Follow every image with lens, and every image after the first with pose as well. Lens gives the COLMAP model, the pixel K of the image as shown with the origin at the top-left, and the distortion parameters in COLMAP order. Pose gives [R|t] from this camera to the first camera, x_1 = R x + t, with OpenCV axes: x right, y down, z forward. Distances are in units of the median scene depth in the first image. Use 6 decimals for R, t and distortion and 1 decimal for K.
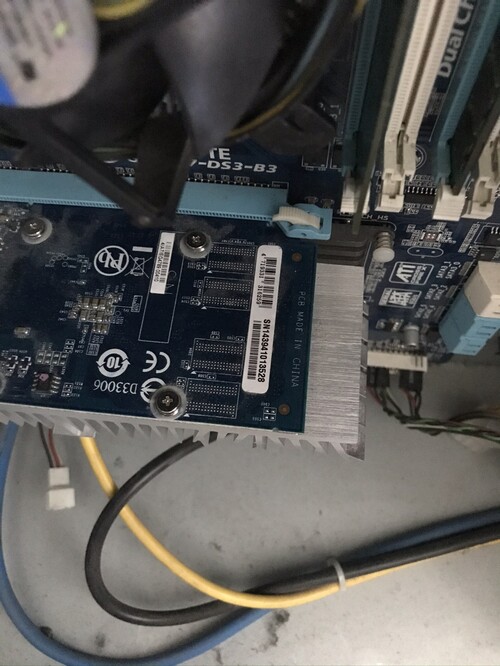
lens RADIAL K [[546.8, 0, 251.3], [0, 546.8, 330.4], [0, 0, 1]] dist [0.010506, -0.013175]
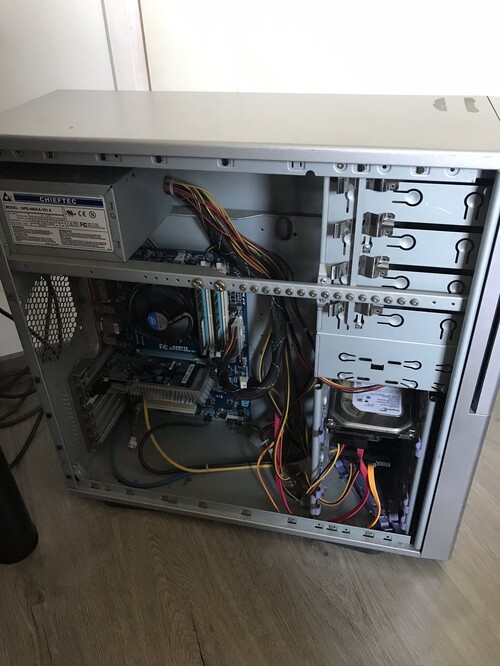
lens RADIAL K [[546.8, 0, 254.0], [0, 546.8, 337.1], [0, 0, 1]] dist [0.010506, -0.013175]
pose [[0.993848, 0.059954, -0.093118, 1.140373], [-0.100310, 0.843657, -0.527429, 2.434993], [0.046939, 0.533525, 0.844481, -3.708459]]
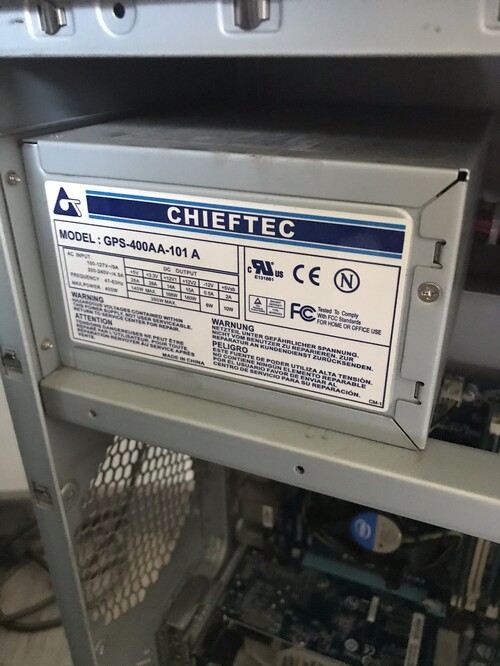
lens RADIAL K [[546.8, 0, 252.0], [0, 546.8, 336.8], [0, 0, 1]] dist [0.010506, -0.013175]
pose [[0.959371, 0.146335, -0.241234, -0.277431], [-0.265836, 0.755307, -0.599035, 0.585187], [0.094546, 0.638825, 0.763520, -1.755876]]
